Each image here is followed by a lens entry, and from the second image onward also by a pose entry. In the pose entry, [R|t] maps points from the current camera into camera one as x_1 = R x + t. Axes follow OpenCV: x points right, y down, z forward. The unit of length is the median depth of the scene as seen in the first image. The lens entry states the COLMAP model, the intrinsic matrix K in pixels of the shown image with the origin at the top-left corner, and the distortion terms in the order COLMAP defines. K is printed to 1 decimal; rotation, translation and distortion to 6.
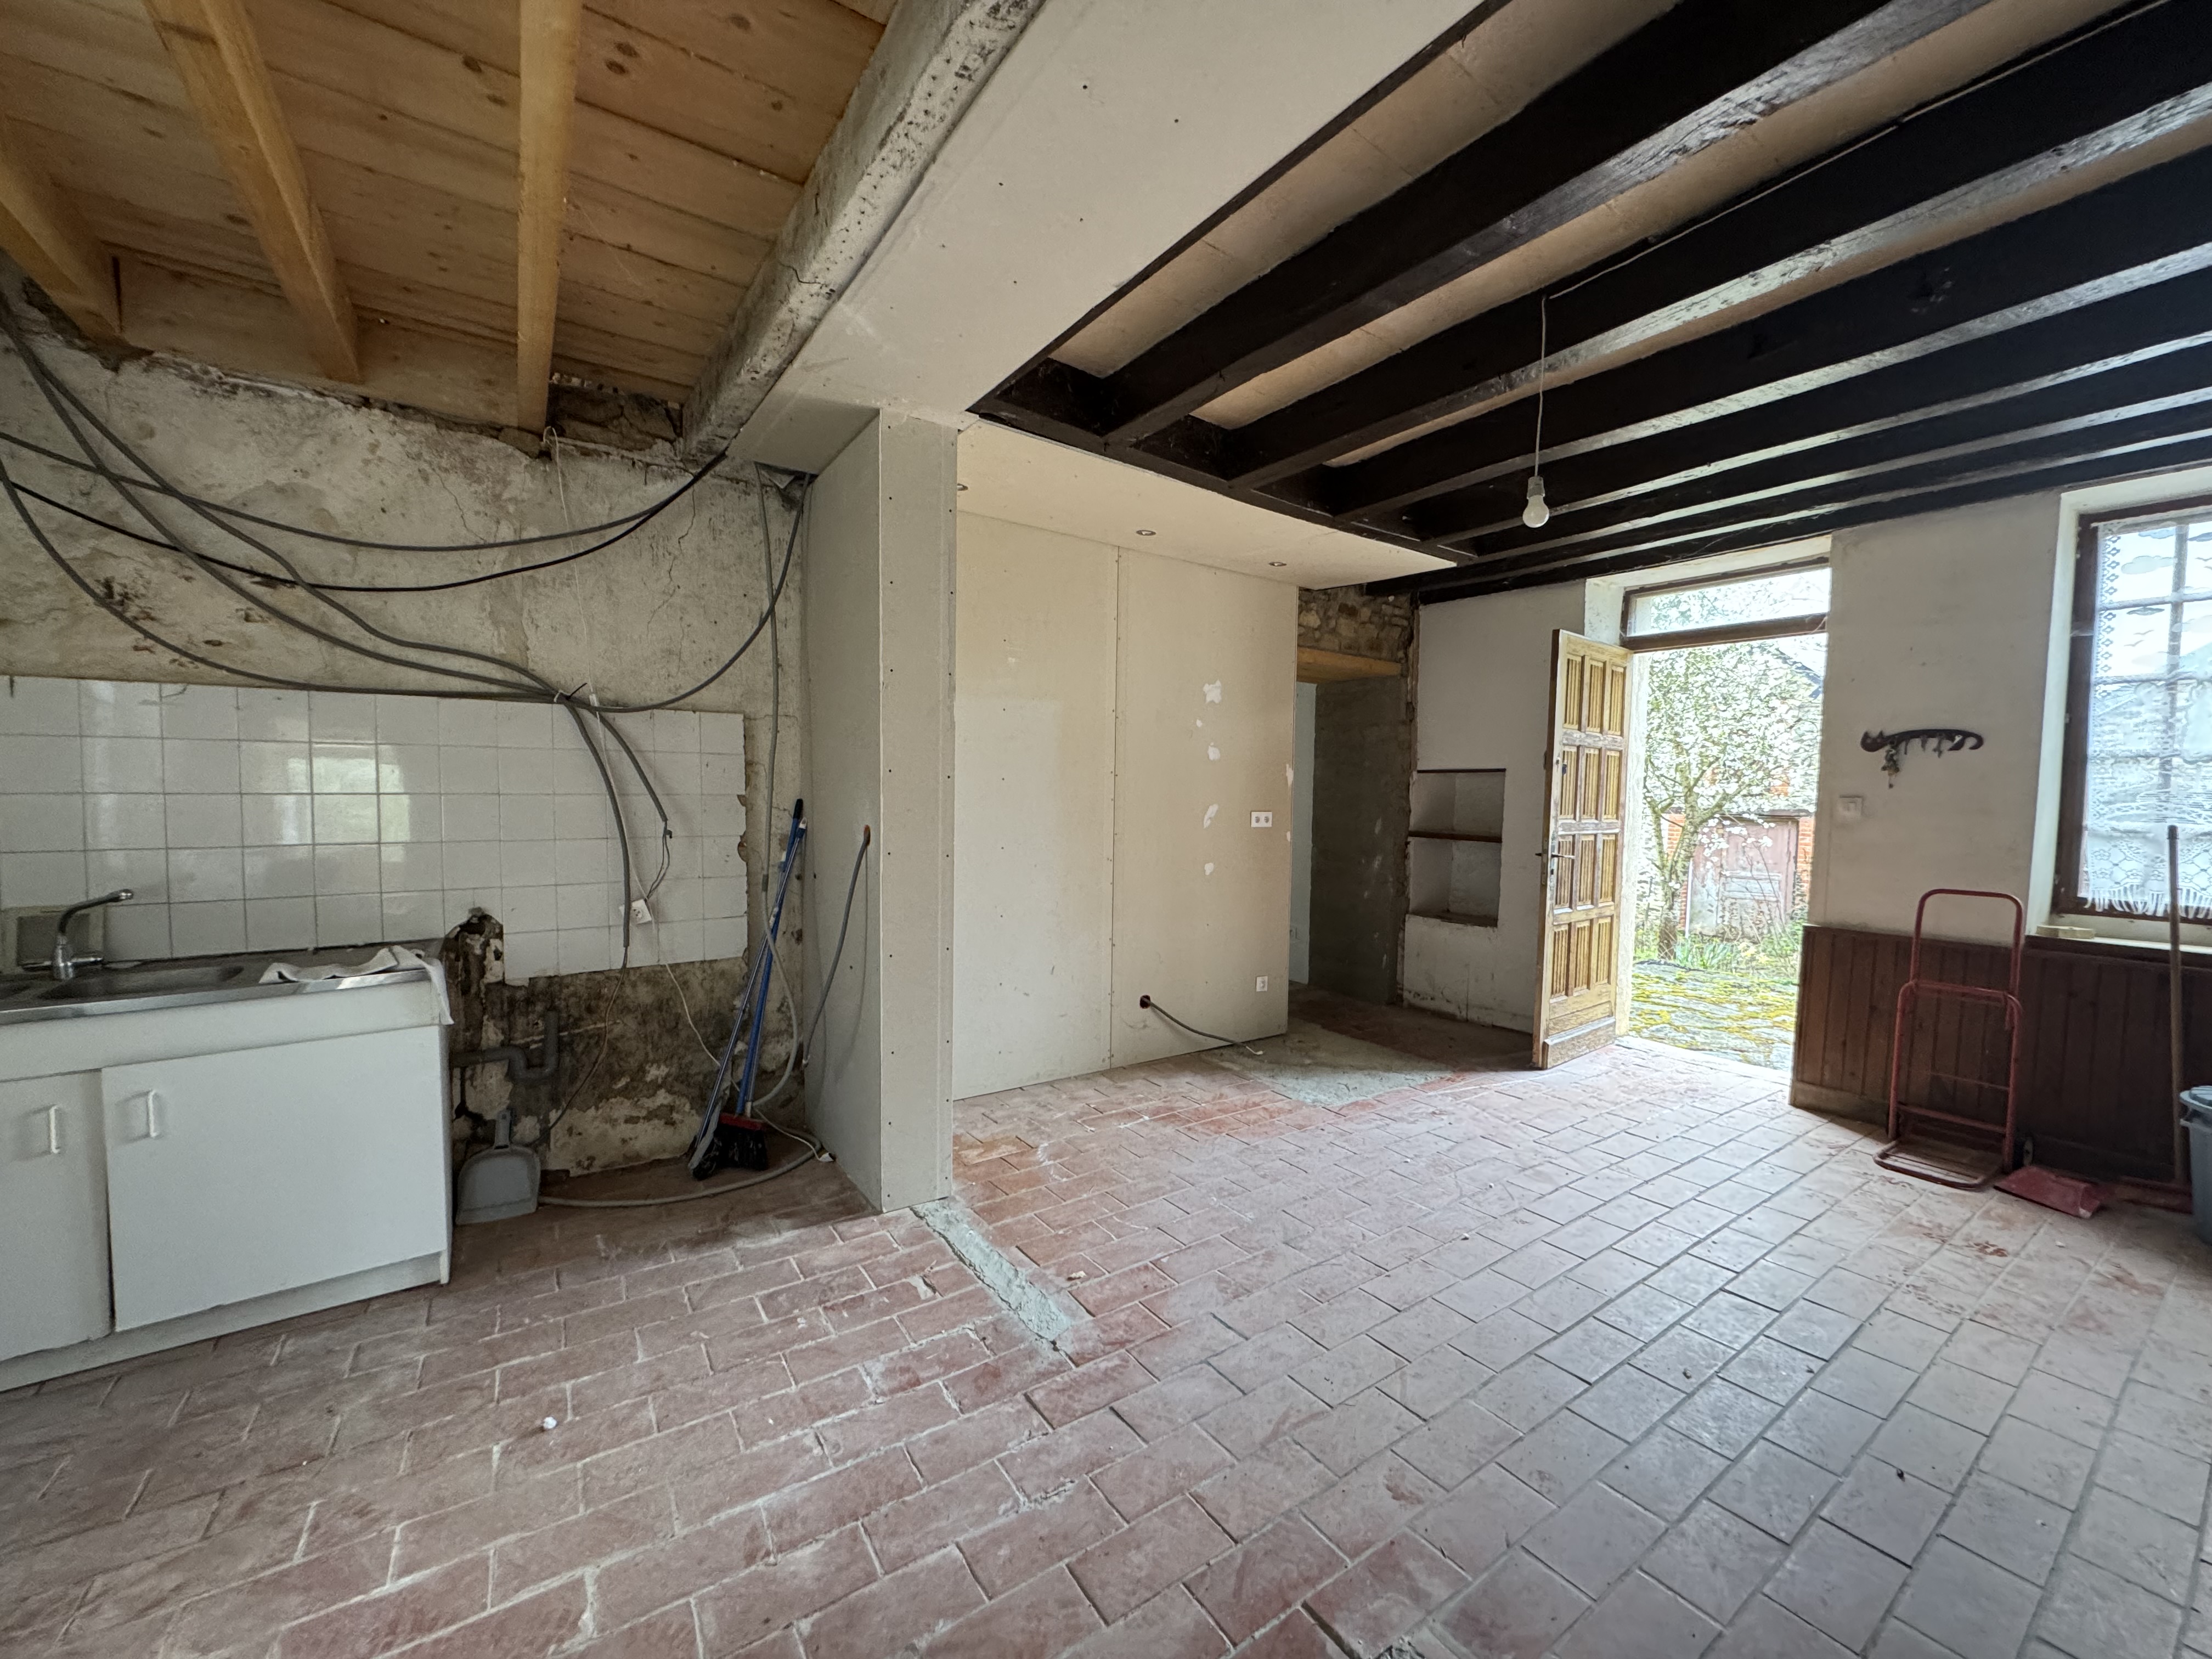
lens RADIAL K [[870.0, 0, 1106.0], [0, 870.0, 829.5], [0, 0, 1]] dist [-0.001920, -0.000454]
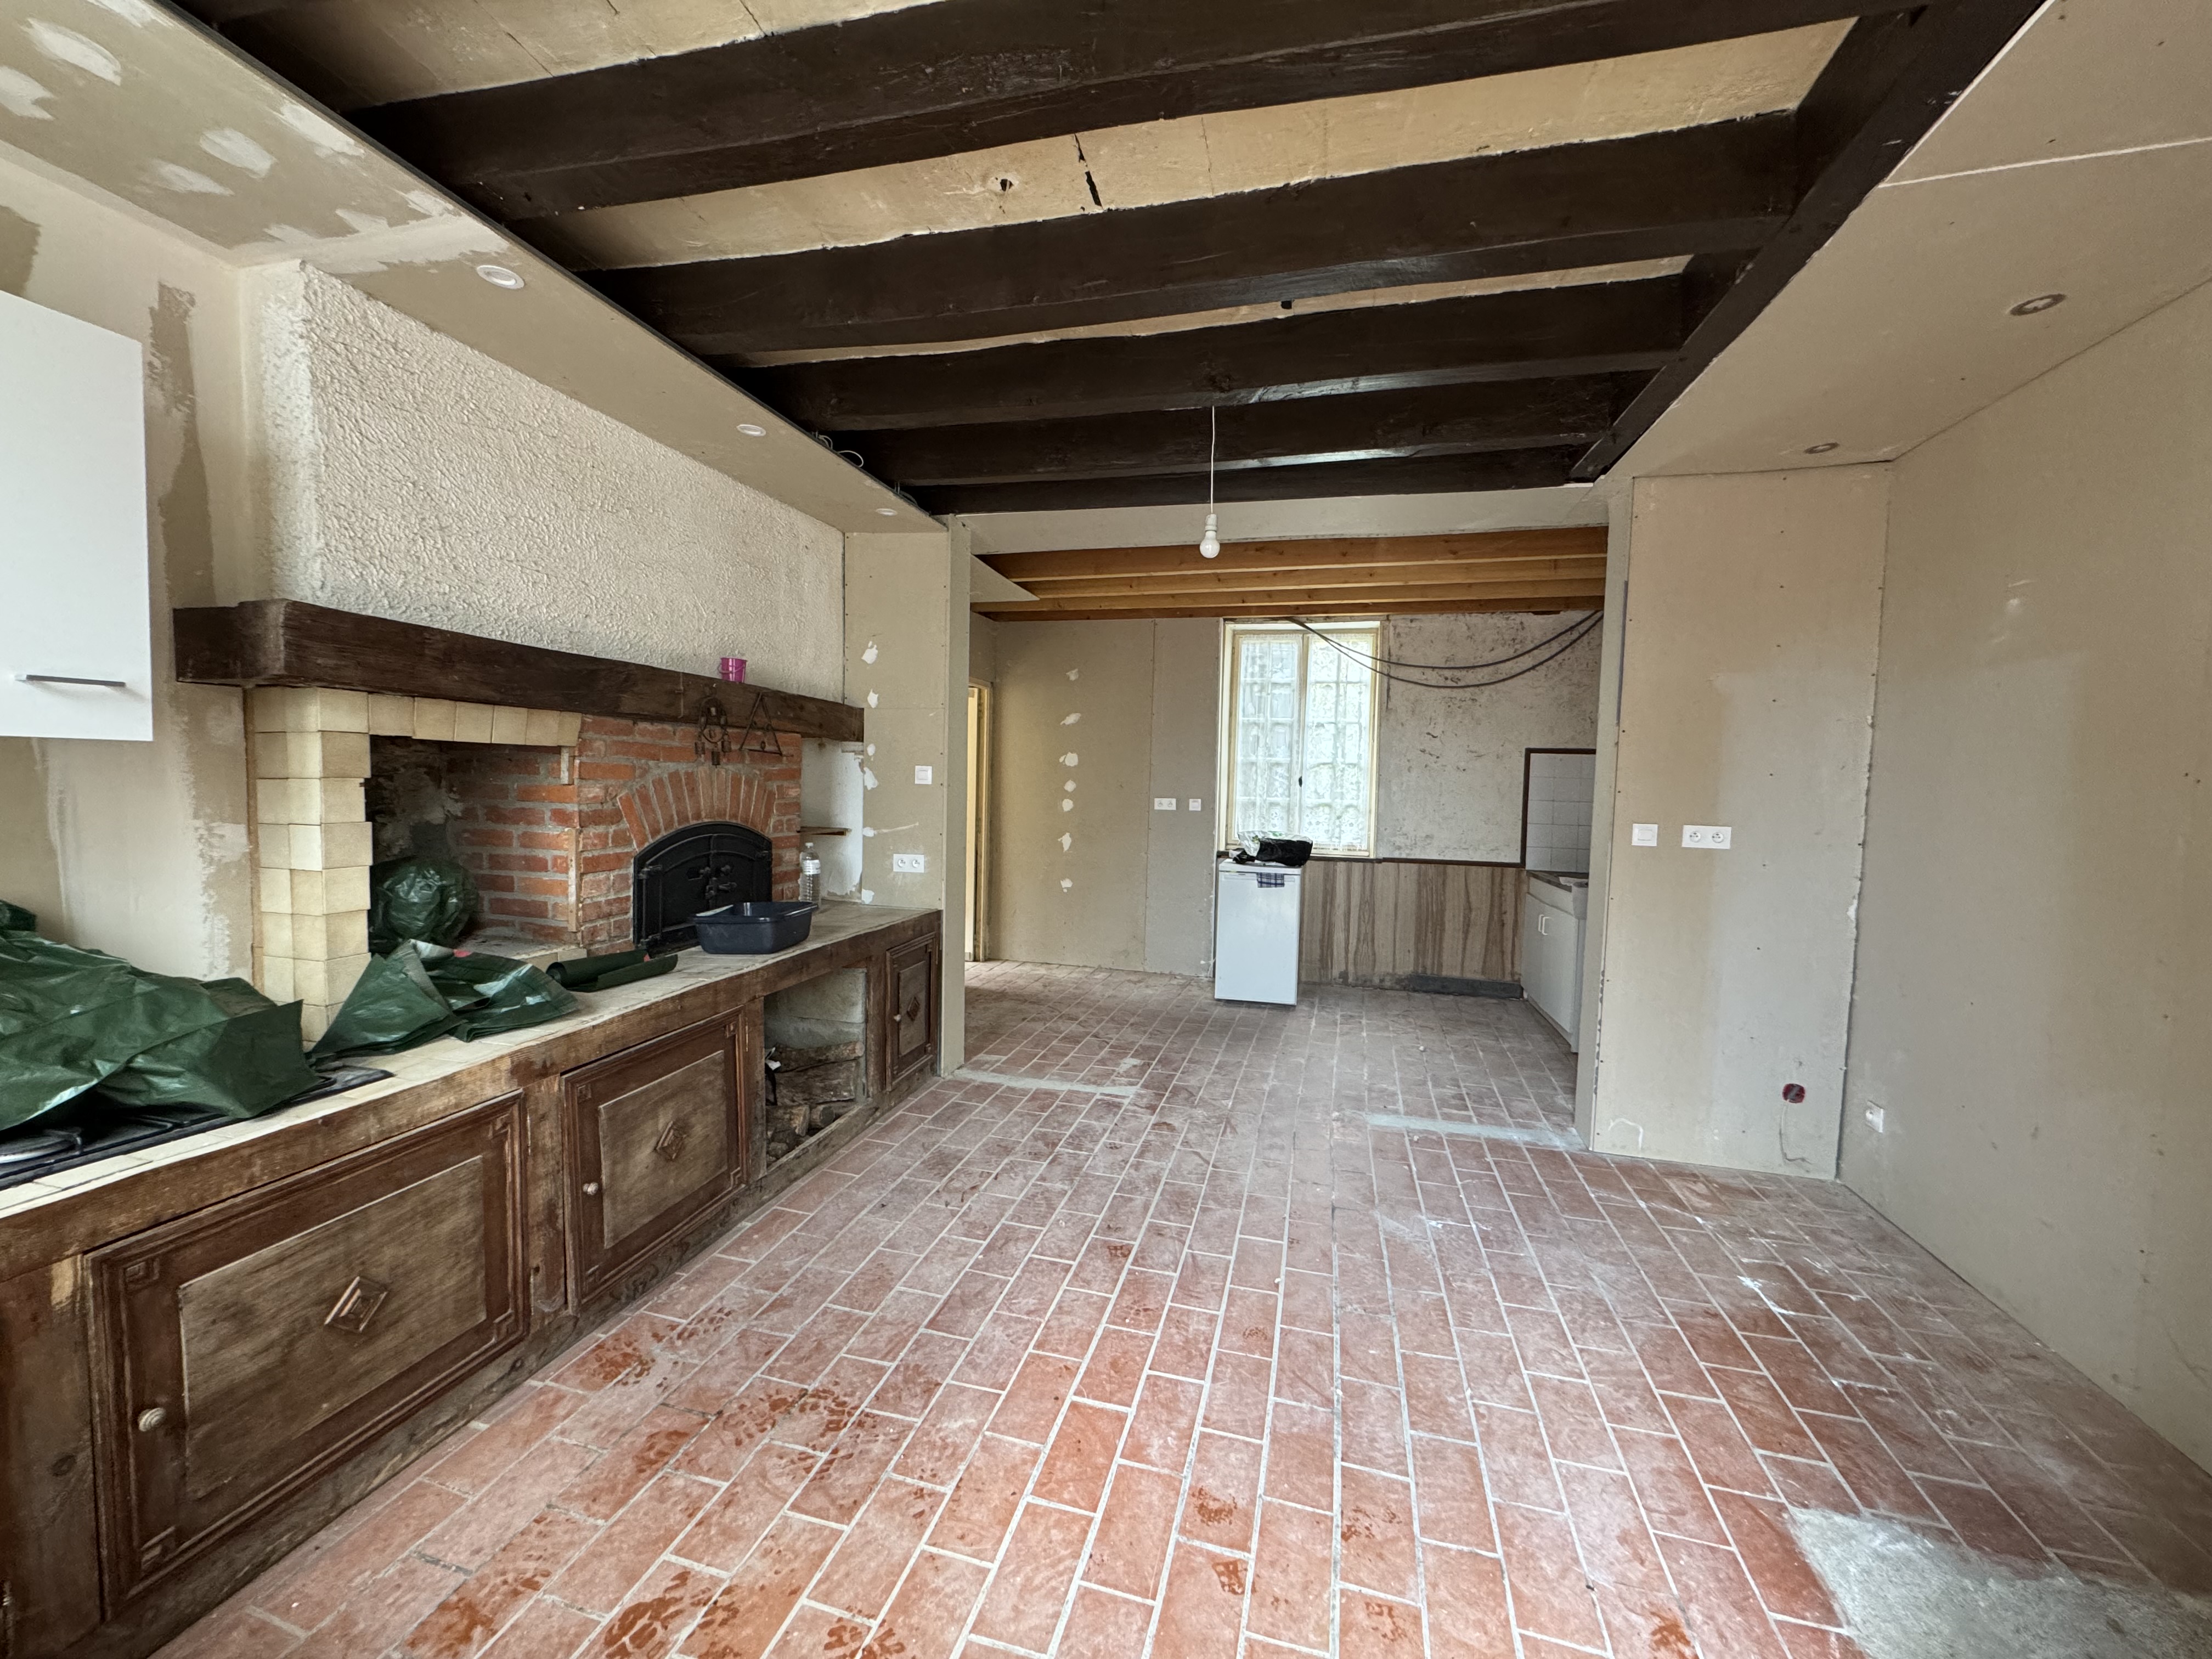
lens RADIAL K [[870.0, 0, 1106.0], [0, 870.0, 829.5], [0, 0, 1]] dist [-0.001920, -0.000454]
pose [[-0.750014, 0.008762, -0.661364, 1.145453], [-0.063423, 0.994352, 0.085098, -0.058213], [0.658374, 0.105770, -0.745222, 1.519559]]
